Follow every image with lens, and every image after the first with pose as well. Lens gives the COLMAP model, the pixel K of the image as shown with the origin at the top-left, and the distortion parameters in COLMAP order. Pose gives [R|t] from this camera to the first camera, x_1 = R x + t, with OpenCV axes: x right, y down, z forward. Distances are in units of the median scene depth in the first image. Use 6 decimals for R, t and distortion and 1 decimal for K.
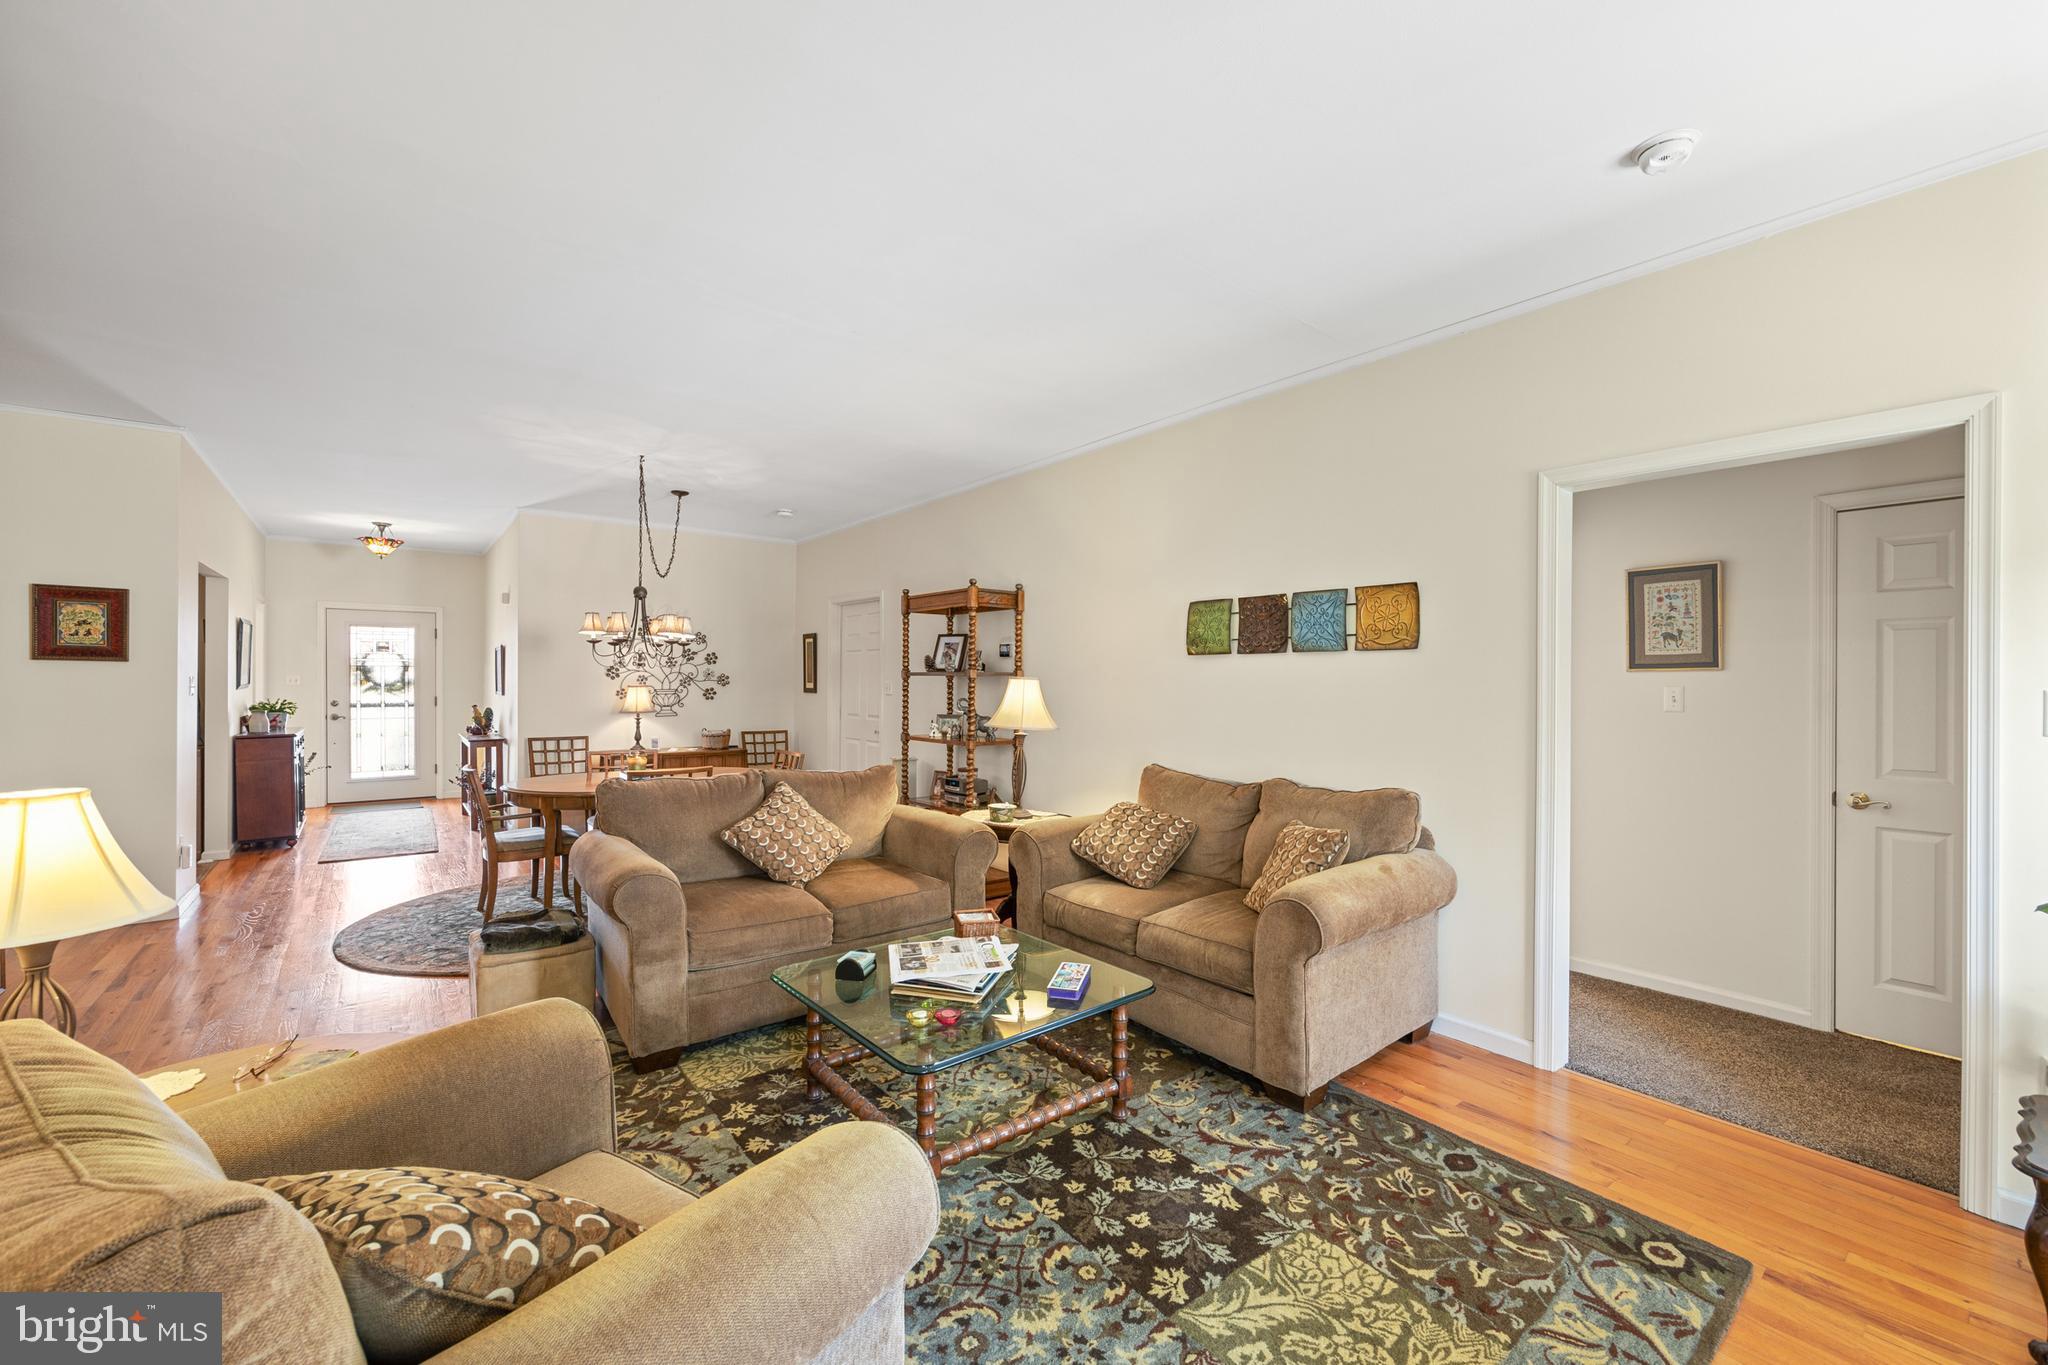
lens RADIAL K [[837.3, 0, 1054.5], [0, 837.3, 687.0], [0, 0, 1]] dist [-0.003334, -0.000670]
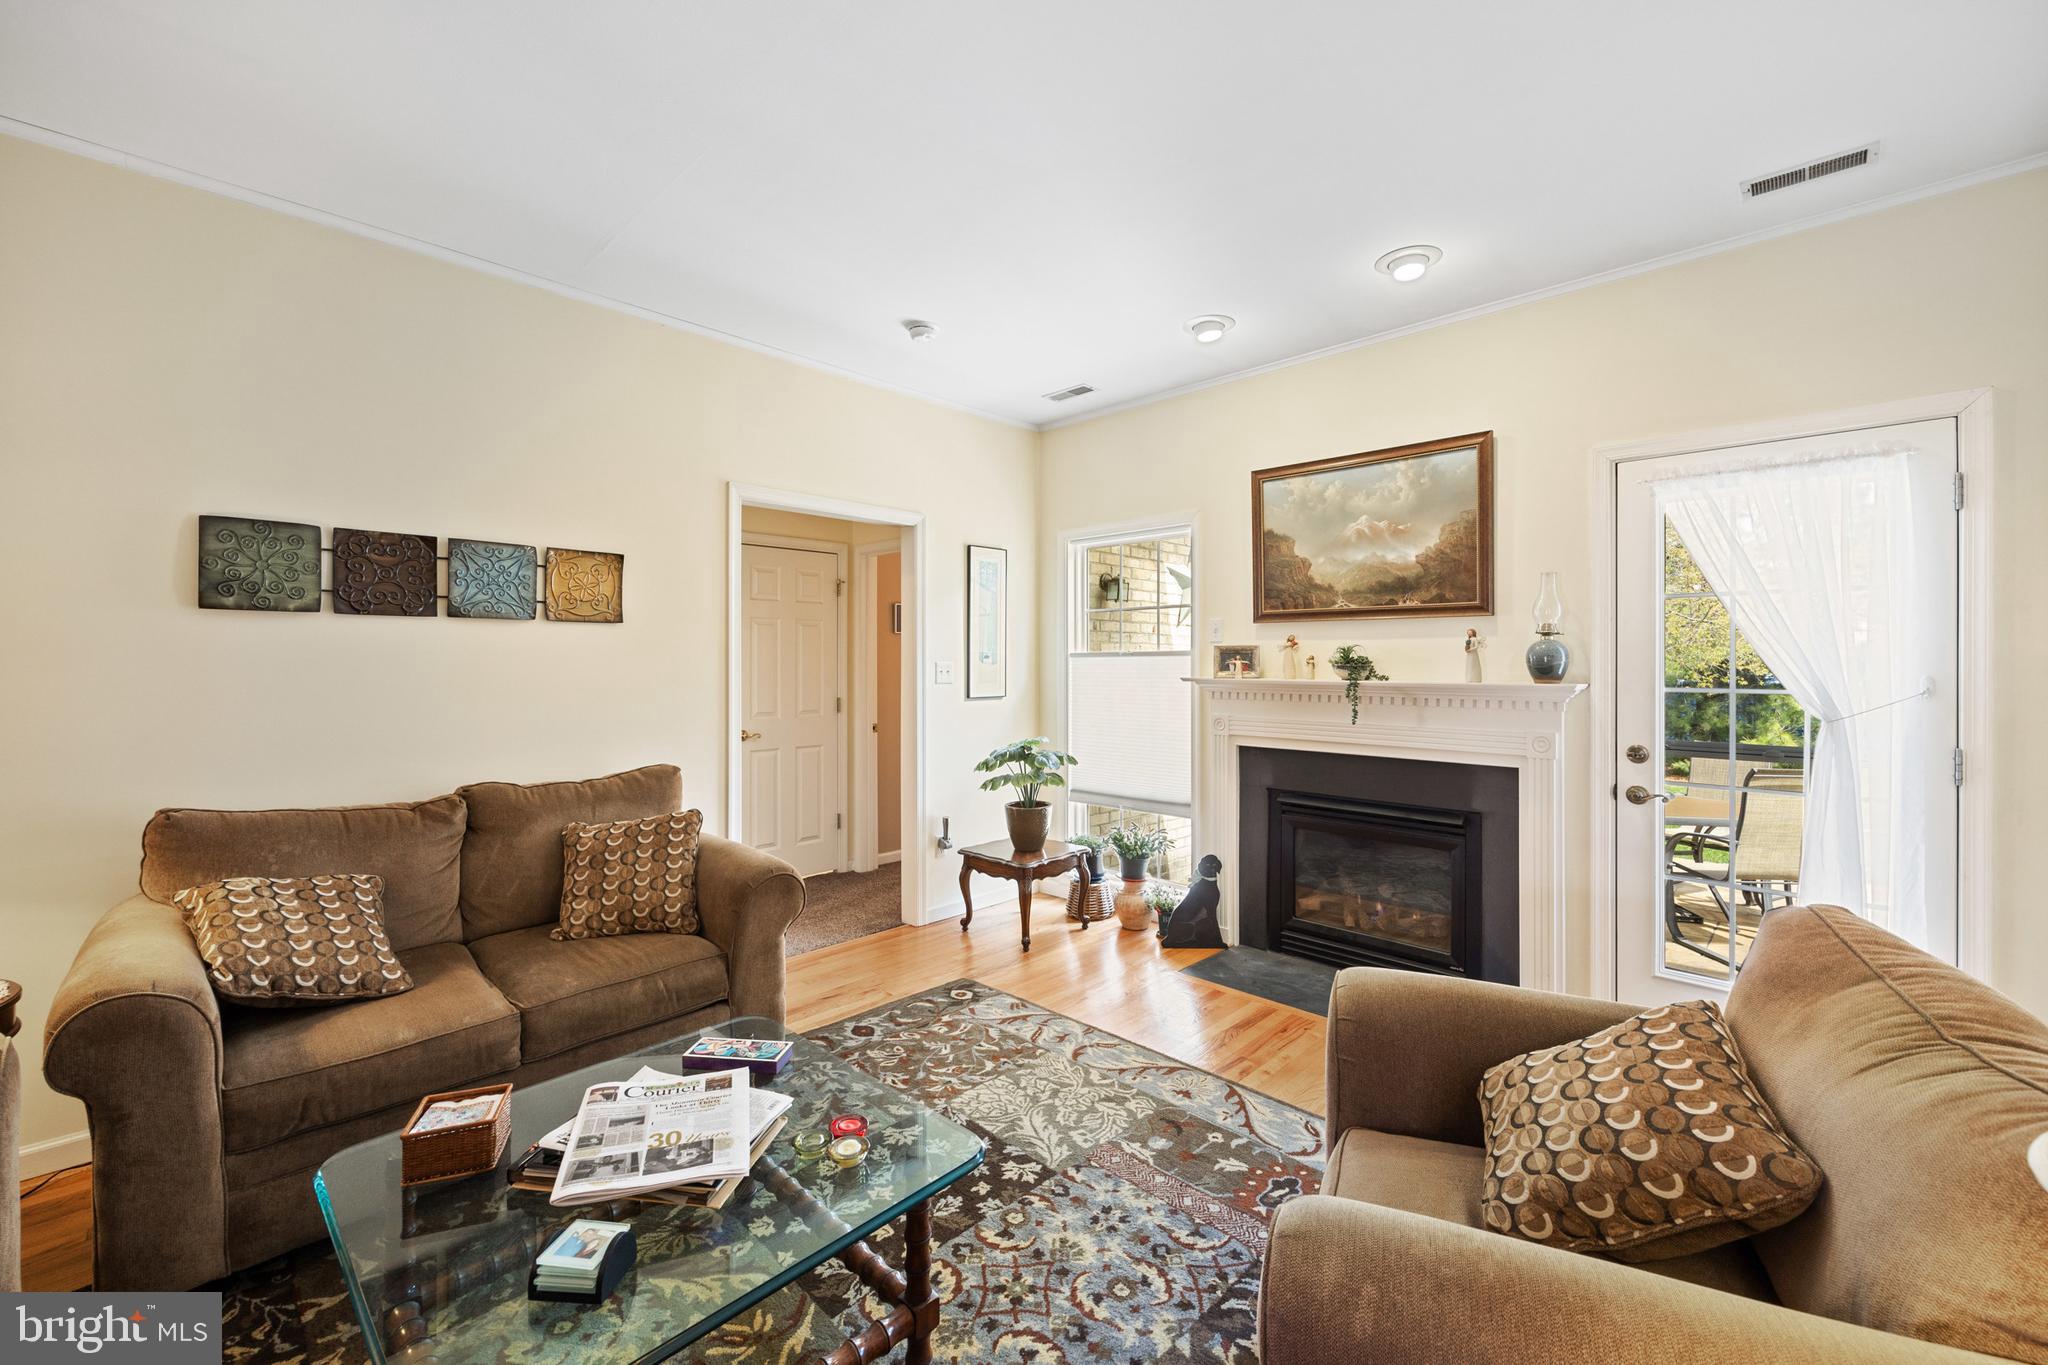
lens RADIAL K [[837.3, 0, 1020.5], [0, 837.3, 664.9], [0, 0, 1]] dist [-0.003334, -0.000670]
pose [[-0.121744, -0.007079, 0.992536, -0.861976], [0.004112, 0.999962, 0.007636, -0.003442], [-0.992553, 0.005011, -0.121710, 0.962717]]
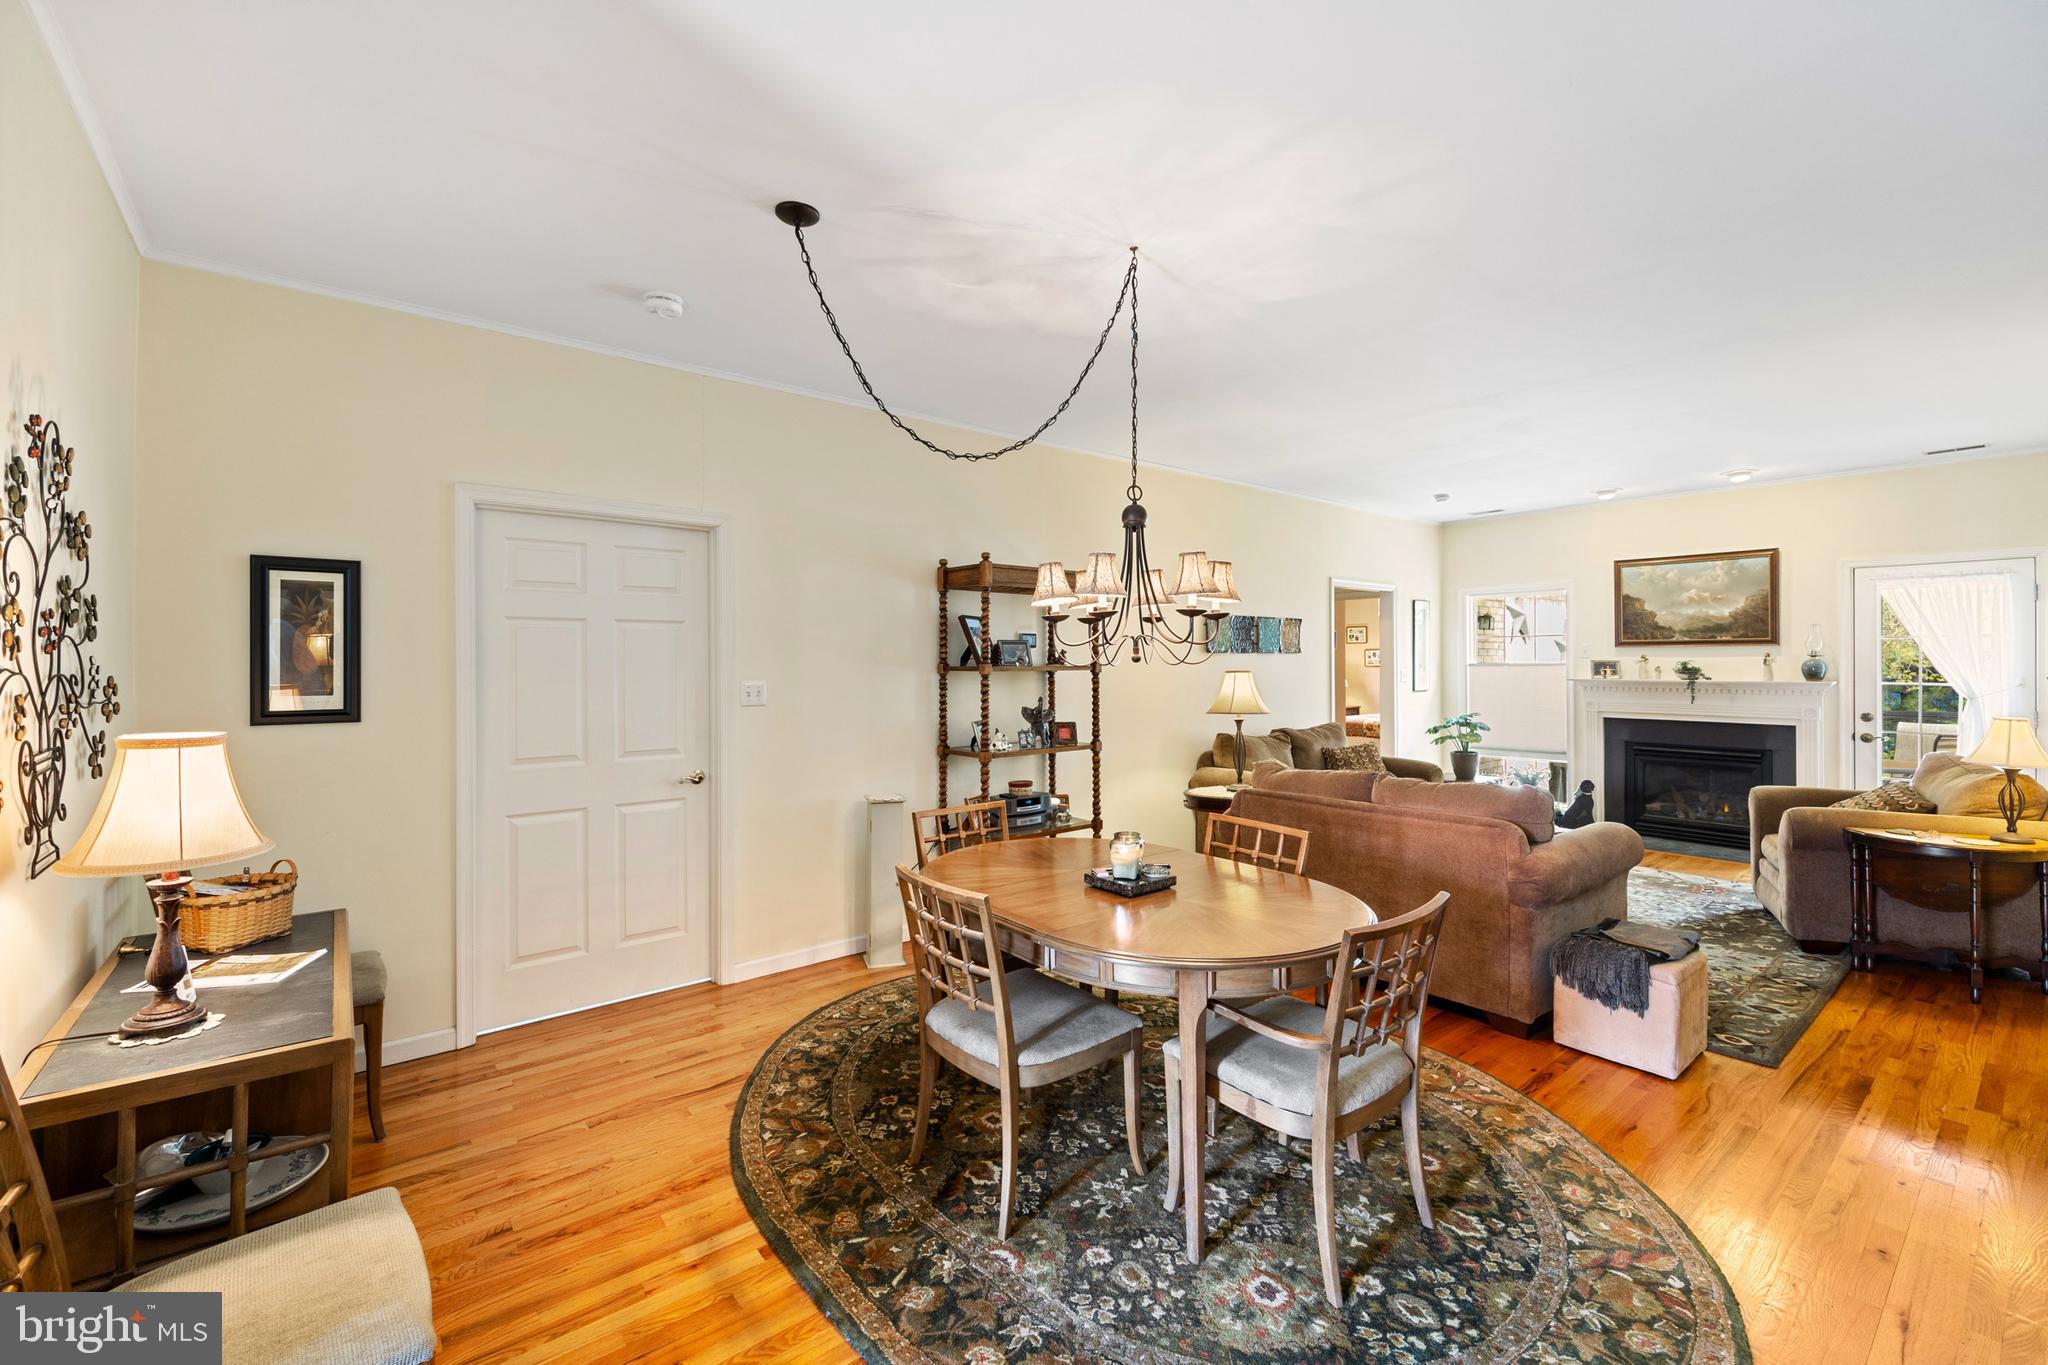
lens RADIAL K [[837.3, 0, 1019.9], [0, 837.3, 664.7], [0, 0, 1]] dist [-0.003334, -0.000670]
pose [[-0.002075, -0.006169, 0.999979, -2.248056], [0.010115, 0.999930, 0.006190, -0.052986], [-0.999947, 0.010127, -0.002012, 2.461610]]
